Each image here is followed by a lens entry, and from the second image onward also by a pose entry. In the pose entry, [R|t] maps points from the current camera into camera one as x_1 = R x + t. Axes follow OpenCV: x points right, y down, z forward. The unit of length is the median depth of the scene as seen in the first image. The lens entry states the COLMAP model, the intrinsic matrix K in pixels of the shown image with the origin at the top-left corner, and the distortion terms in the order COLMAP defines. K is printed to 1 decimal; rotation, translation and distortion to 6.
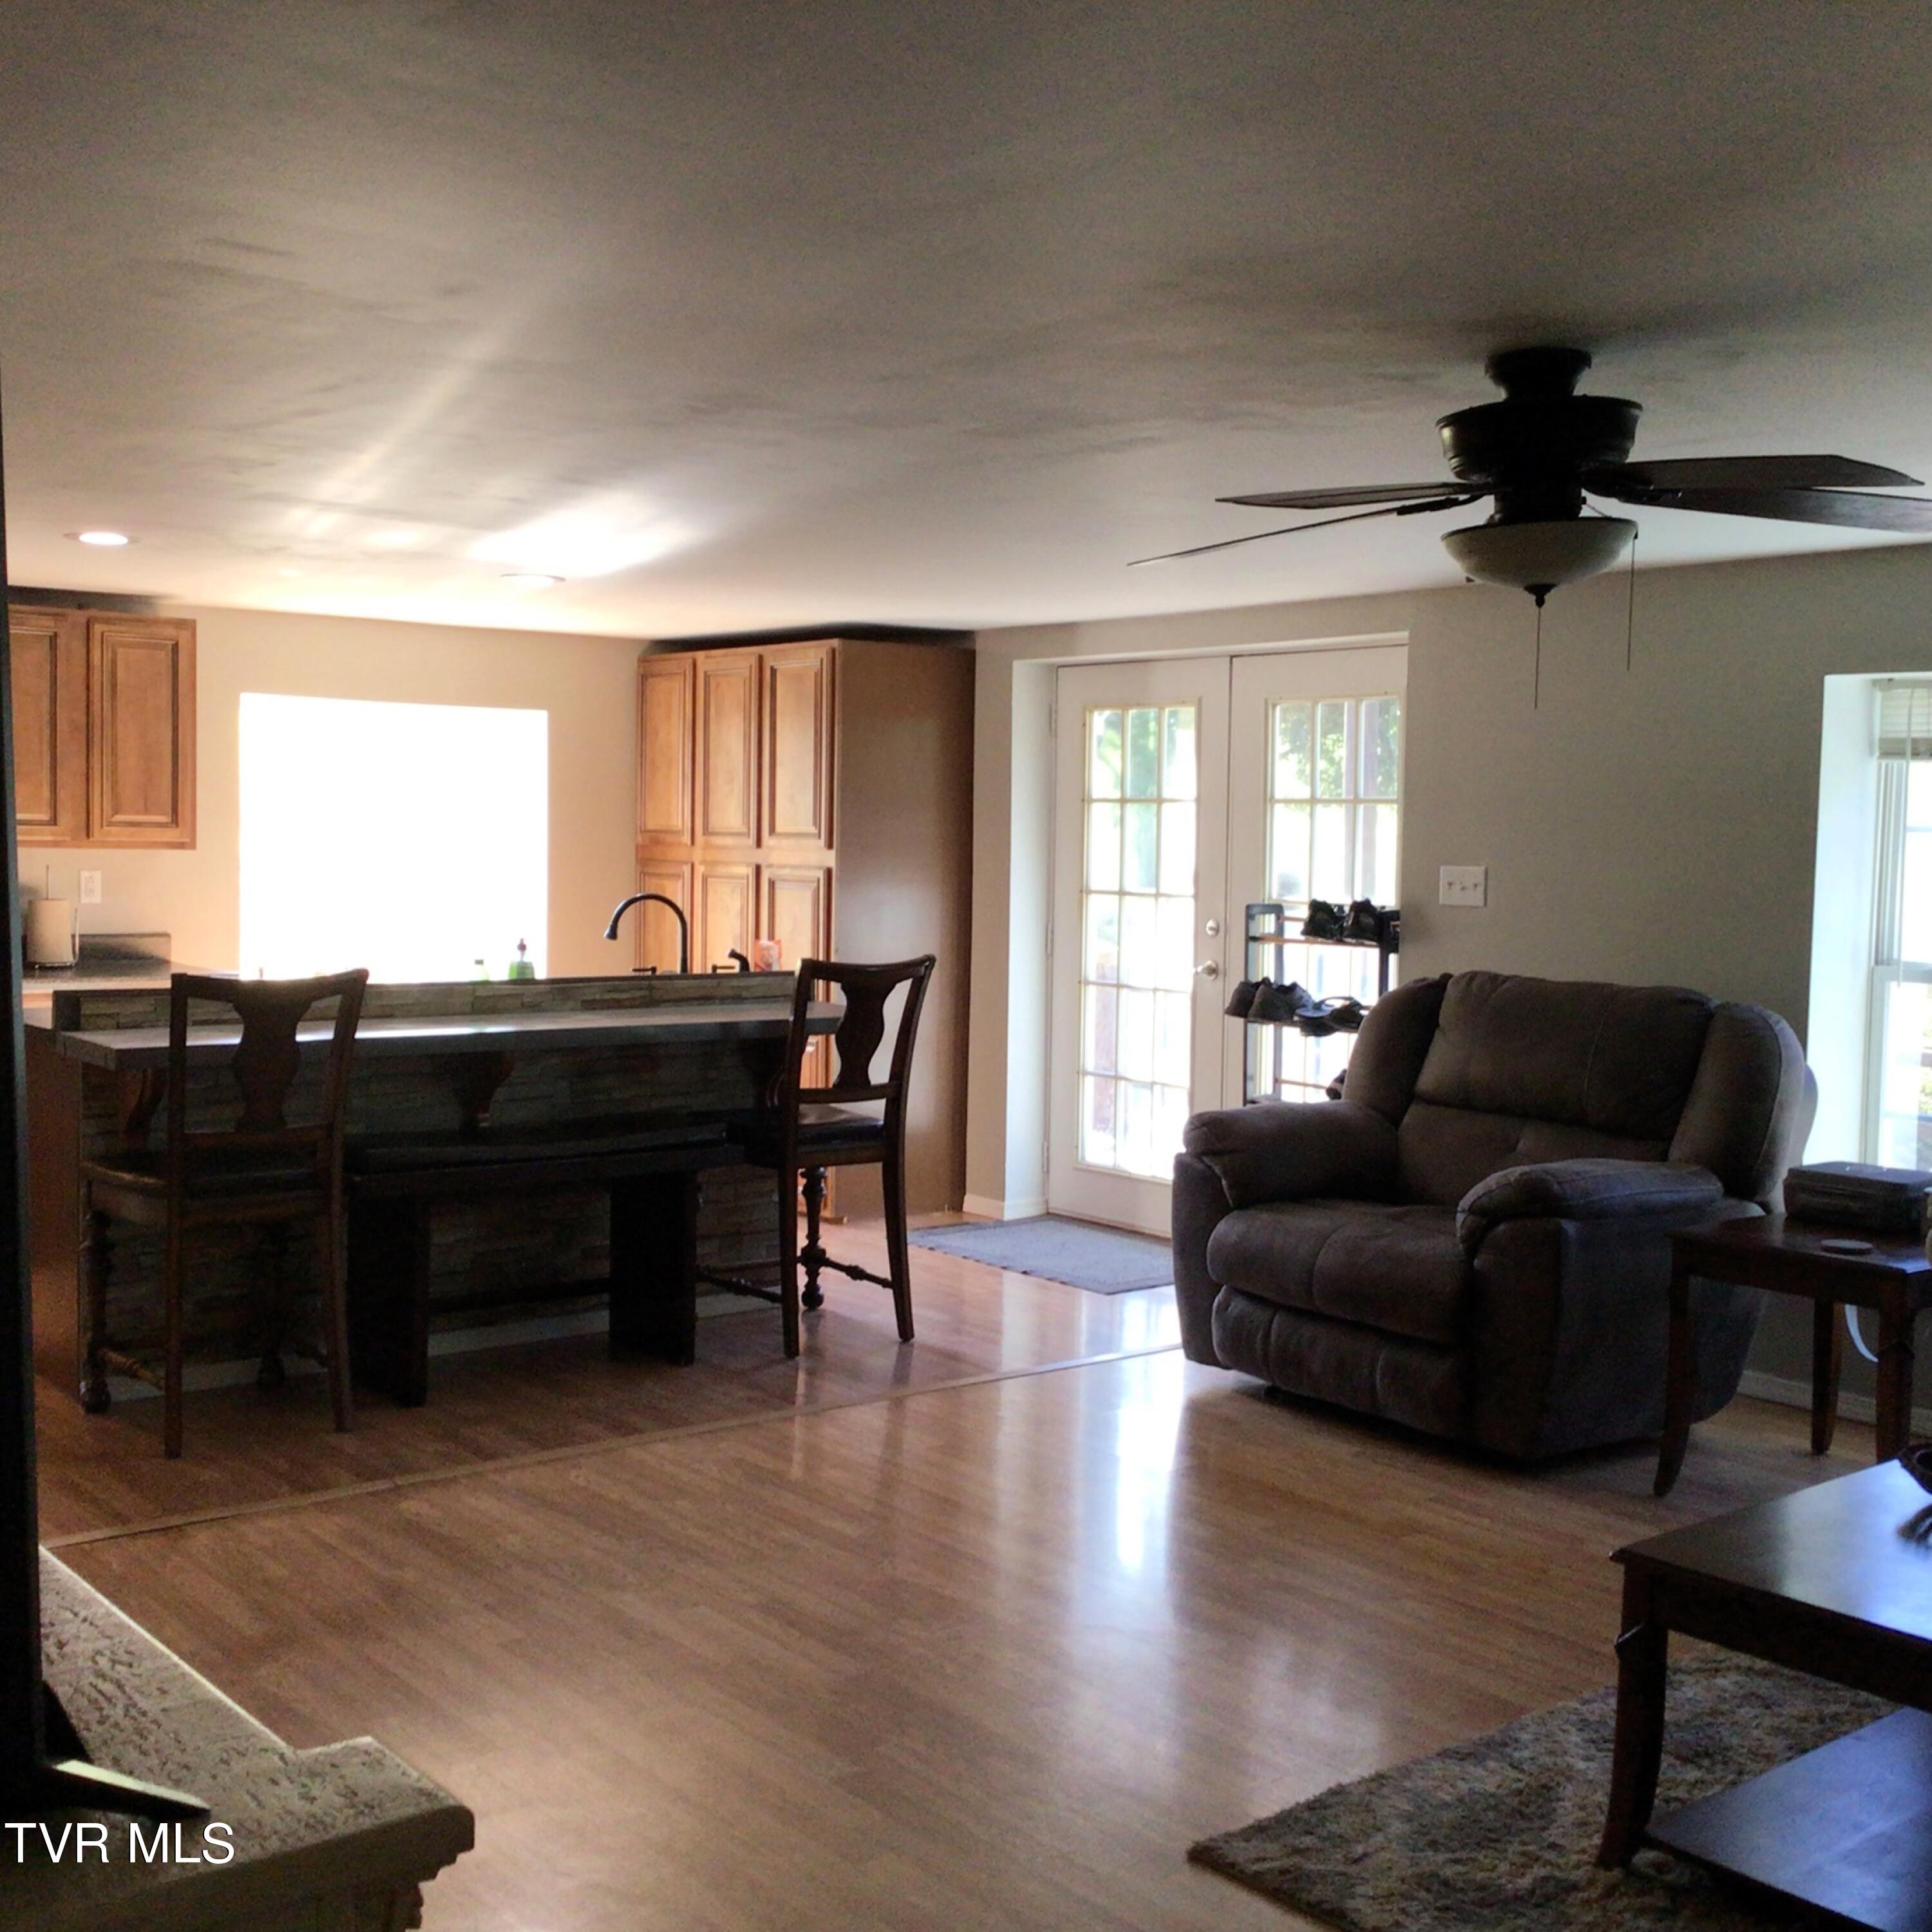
lens RADIAL K [[2275.6, 0, 958.6], [0, 2275.6, 961.5], [0, 0, 1]] dist [0.116640, -0.229976]
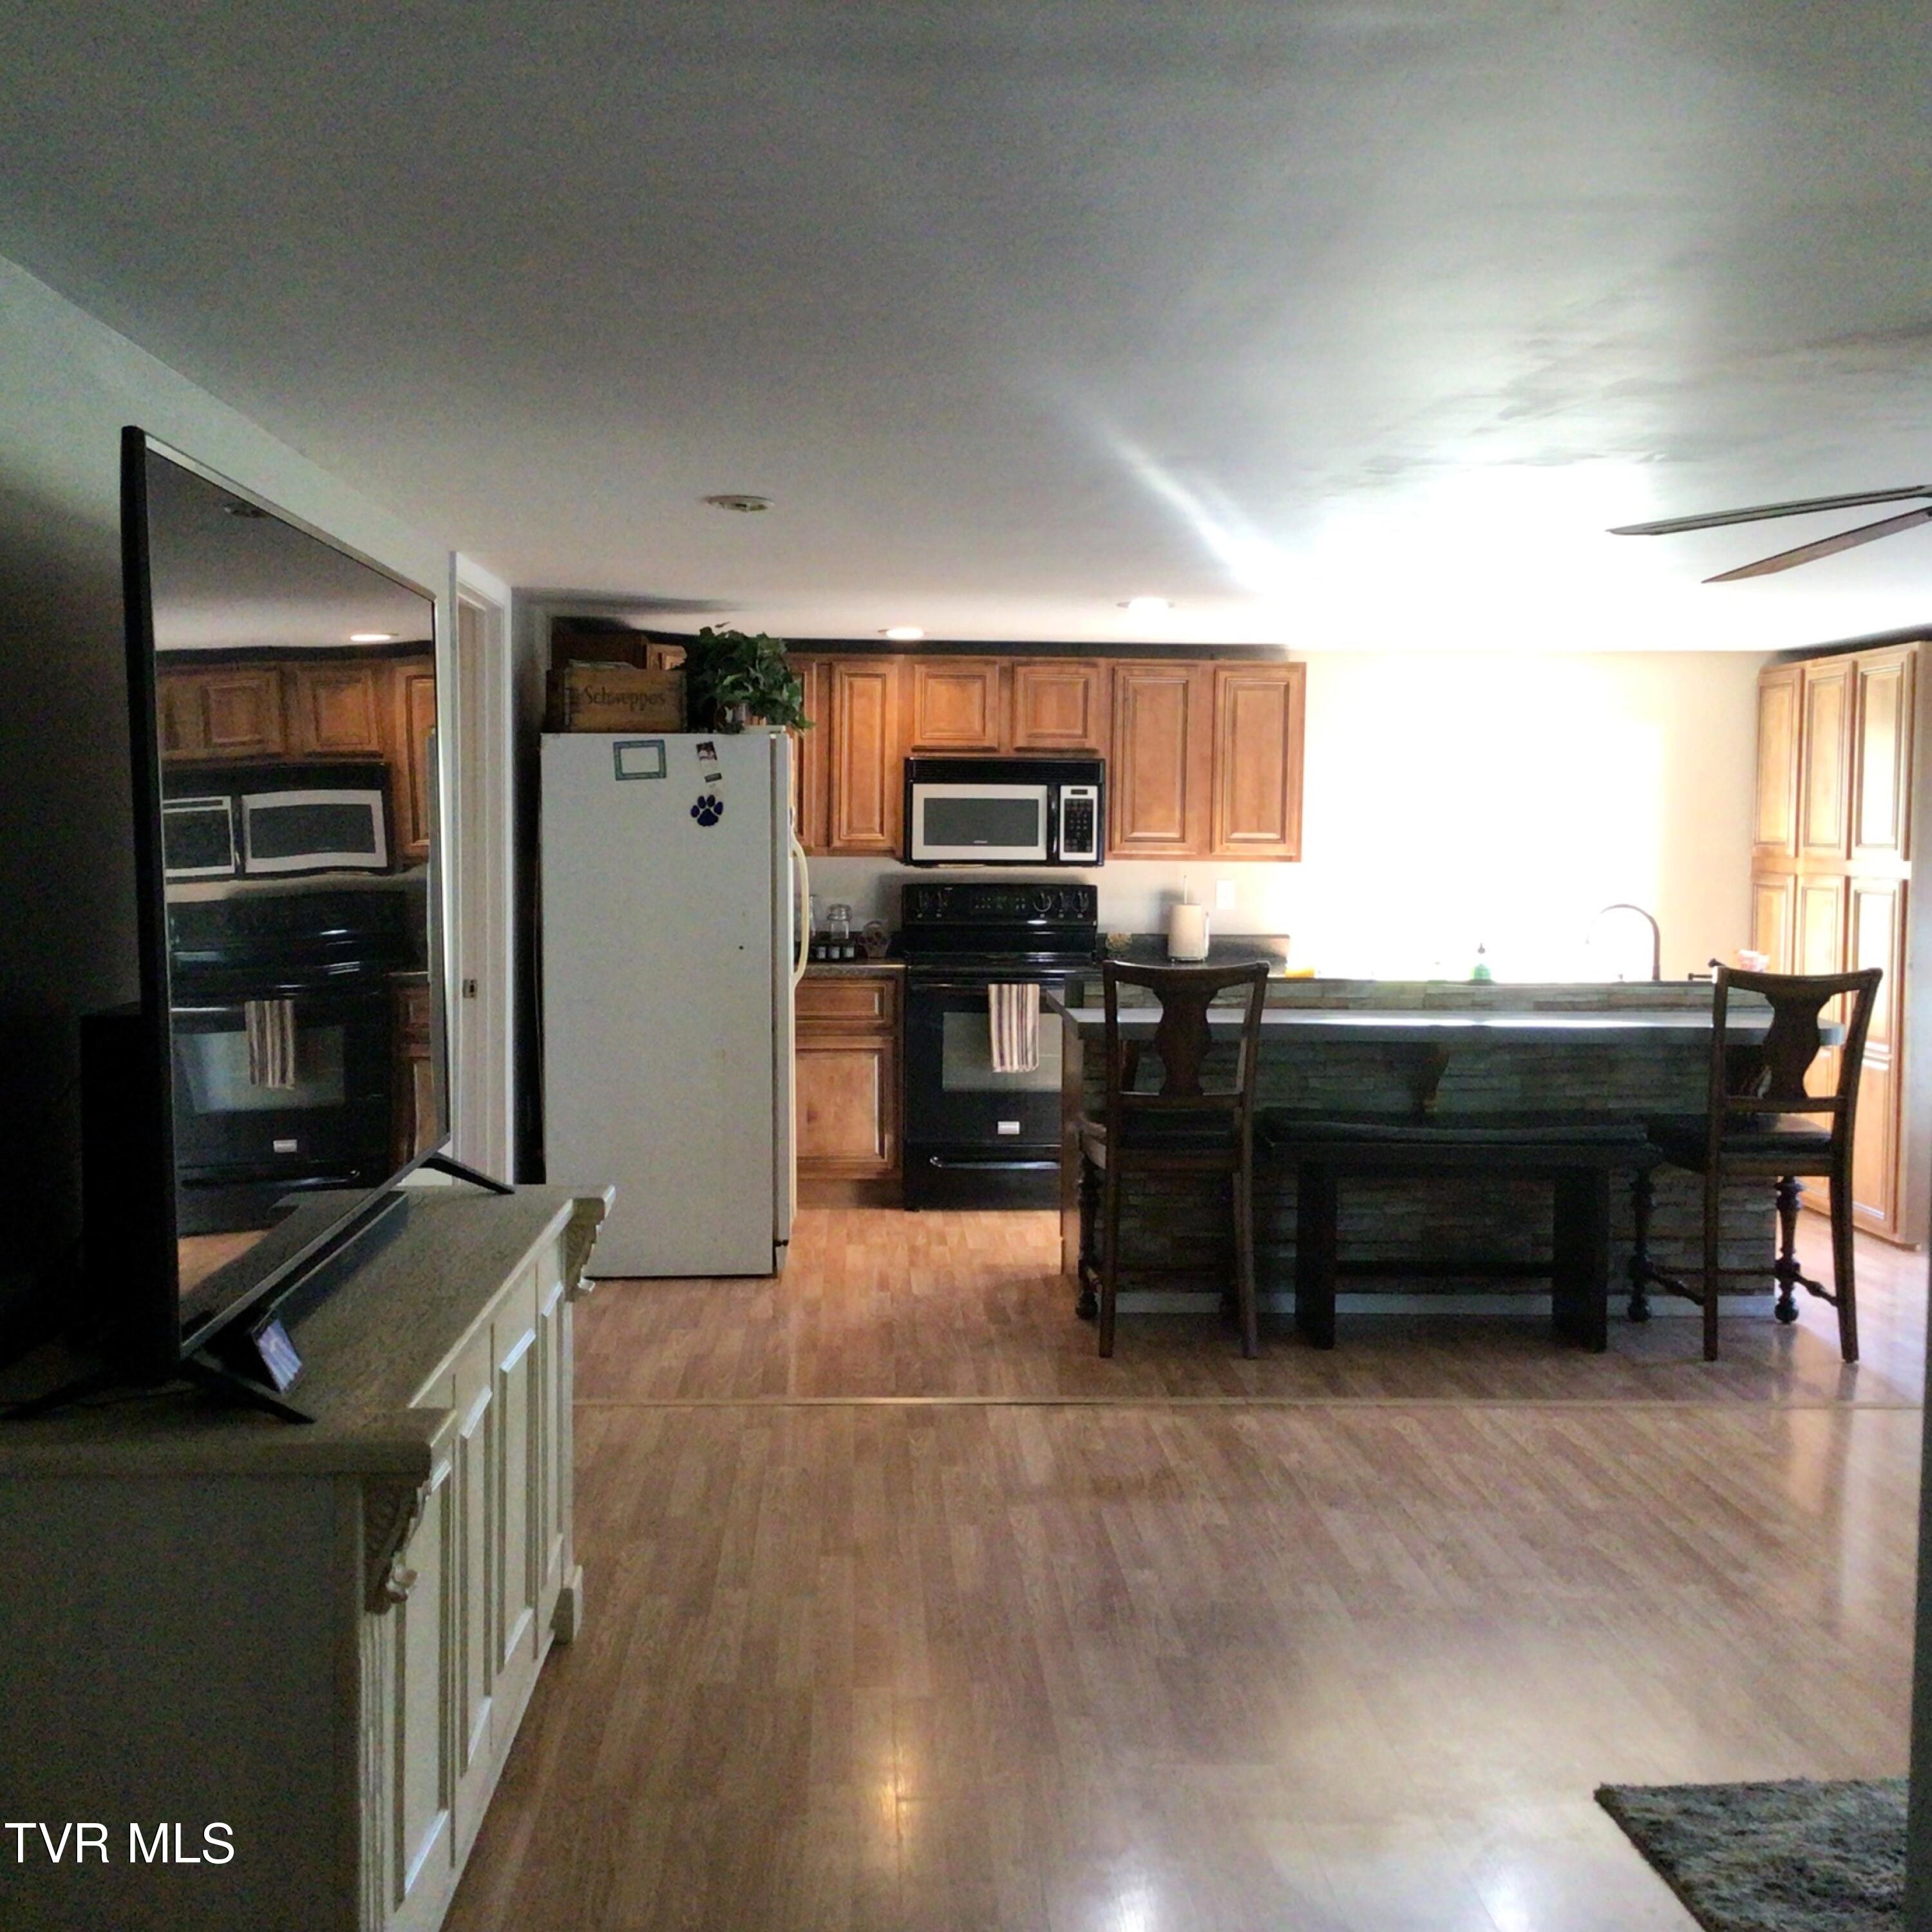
lens RADIAL K [[2275.6, 0, 958.6], [0, 2275.6, 961.5], [0, 0, 1]] dist [0.116640, -0.229976]
pose [[0.808058, 0.026318, -0.588515, 0.208002], [-0.030033, 0.999543, 0.003463, 0.002094], [0.588337, 0.014877, 0.808479, -0.021750]]
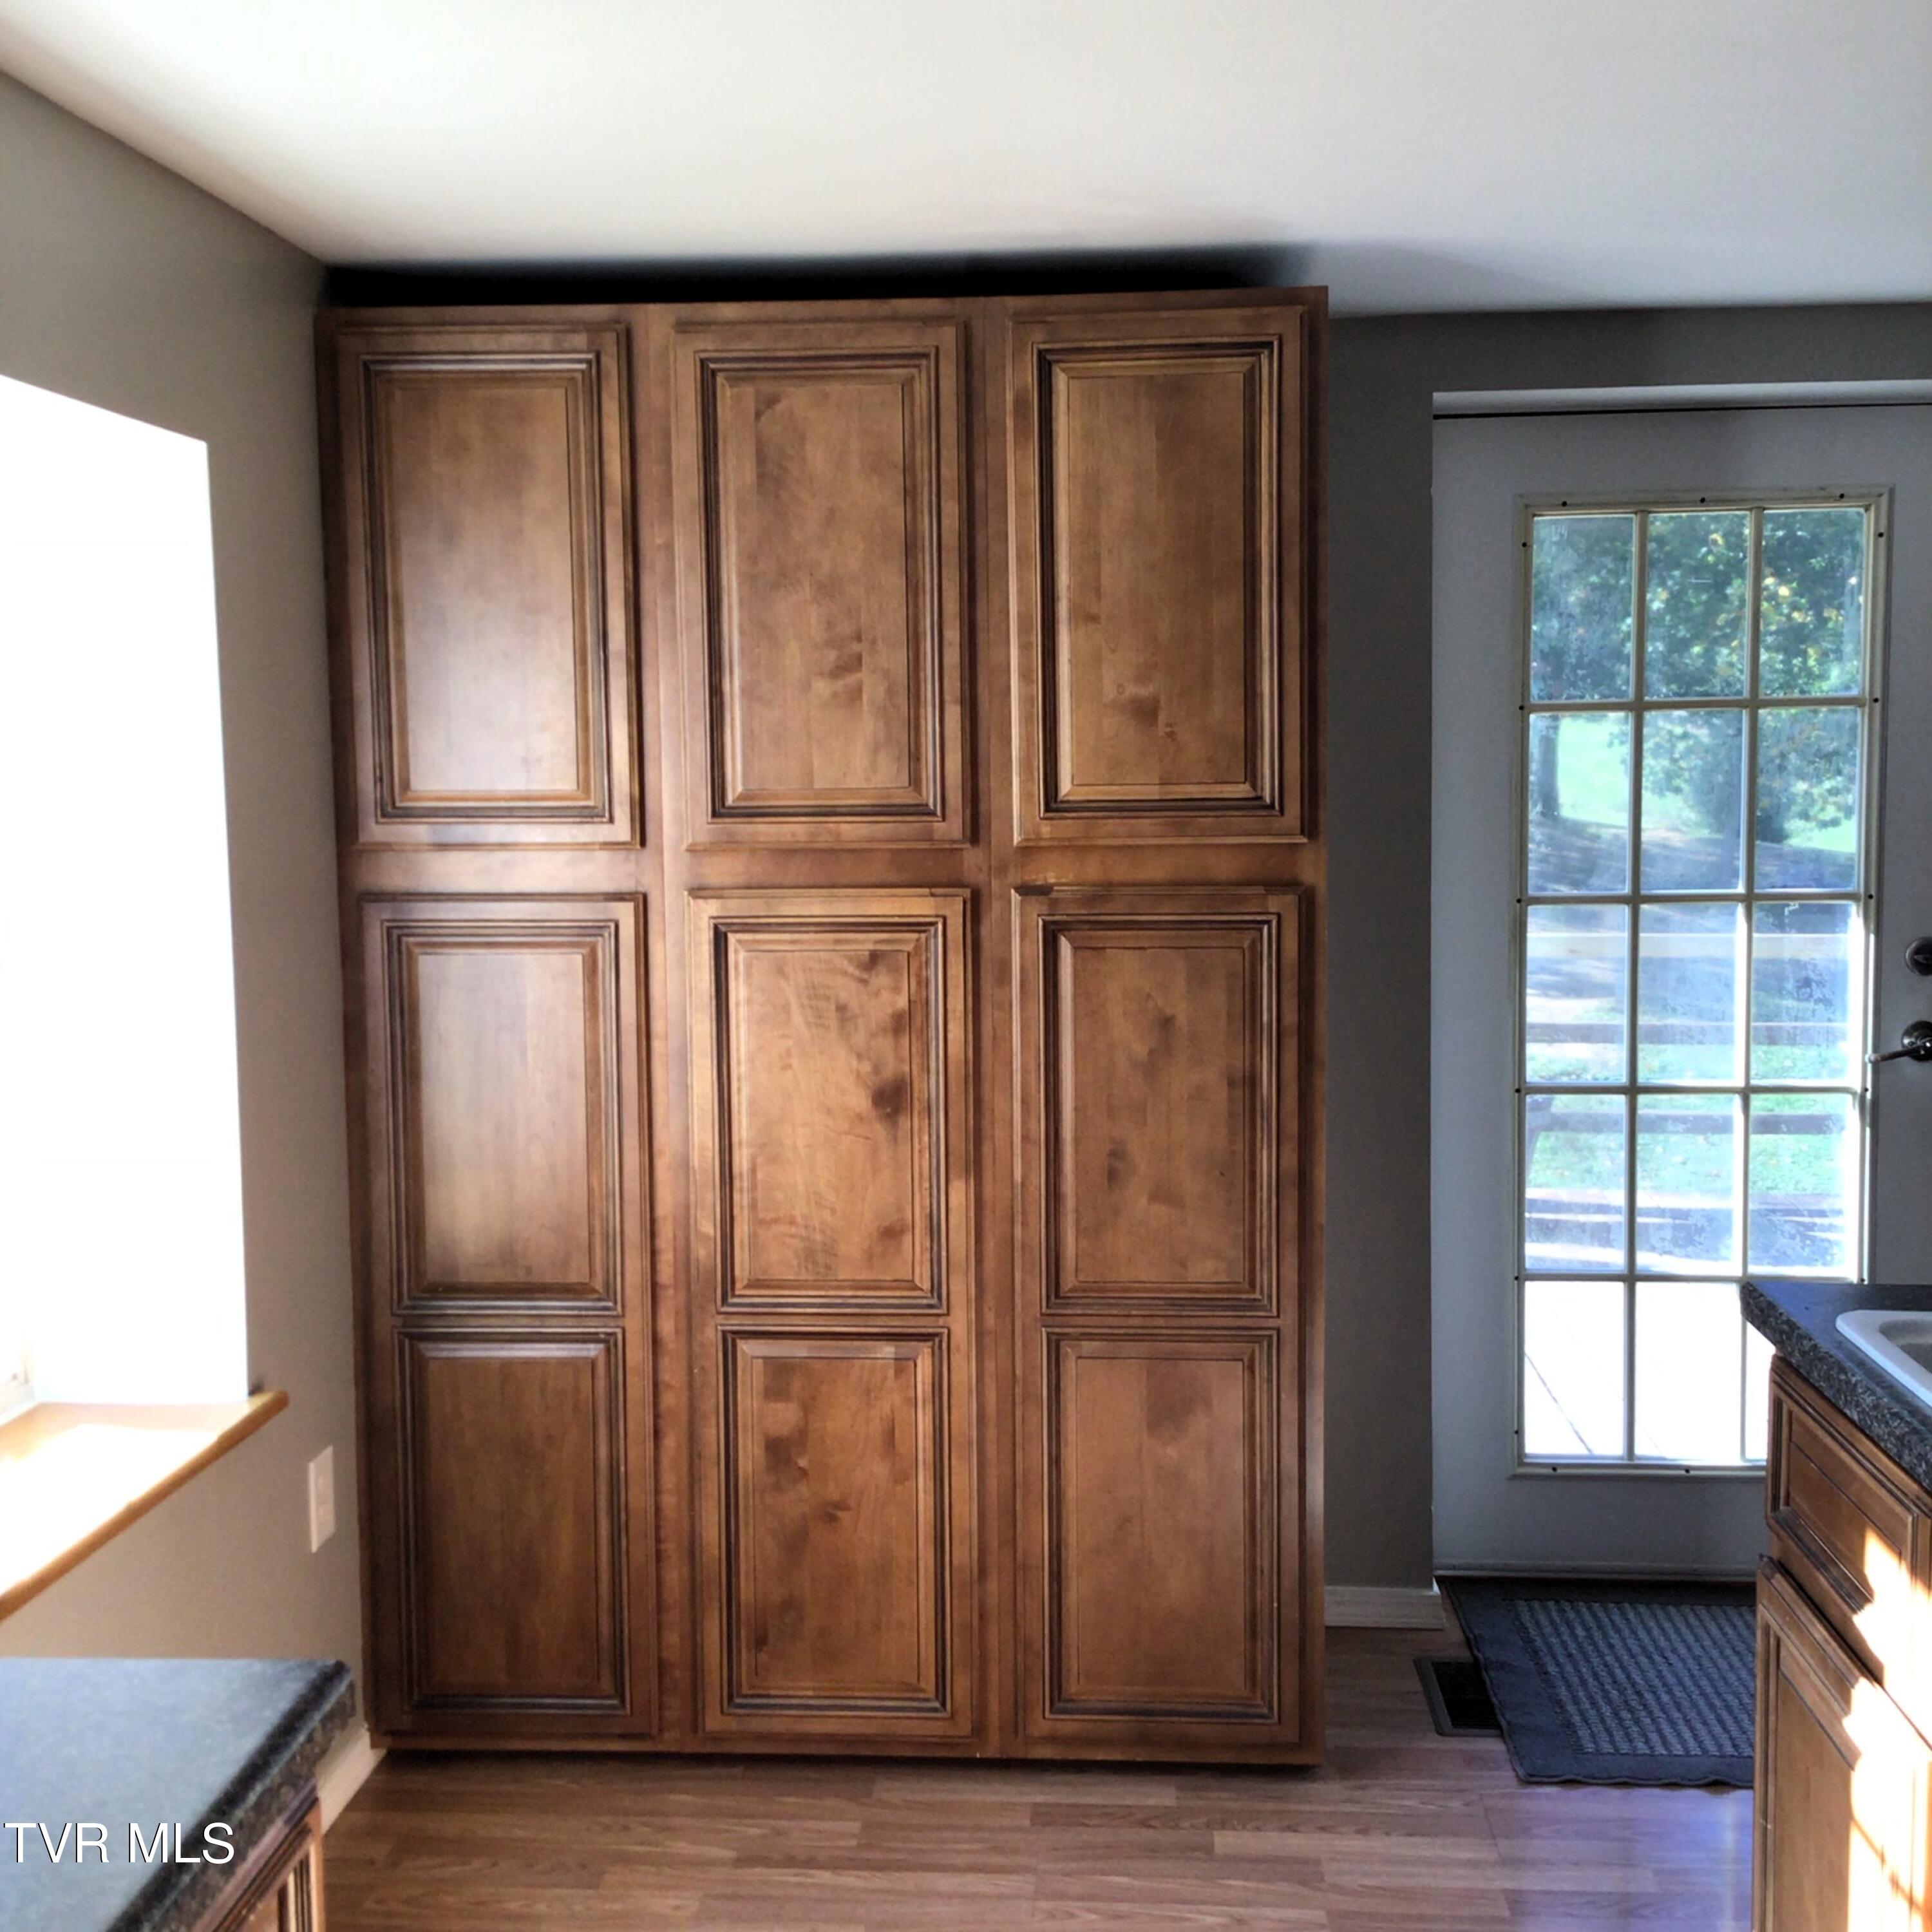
lens RADIAL K [[2275.6, 0, 958.6], [0, 2275.6, 961.5], [0, 0, 1]] dist [0.116640, -0.229976]
pose [[0.670398, -0.086052, 0.736995, -0.413918], [0.069136, 0.996176, 0.053425, -0.056698], [-0.738774, 0.015137, 0.673783, 0.837141]]
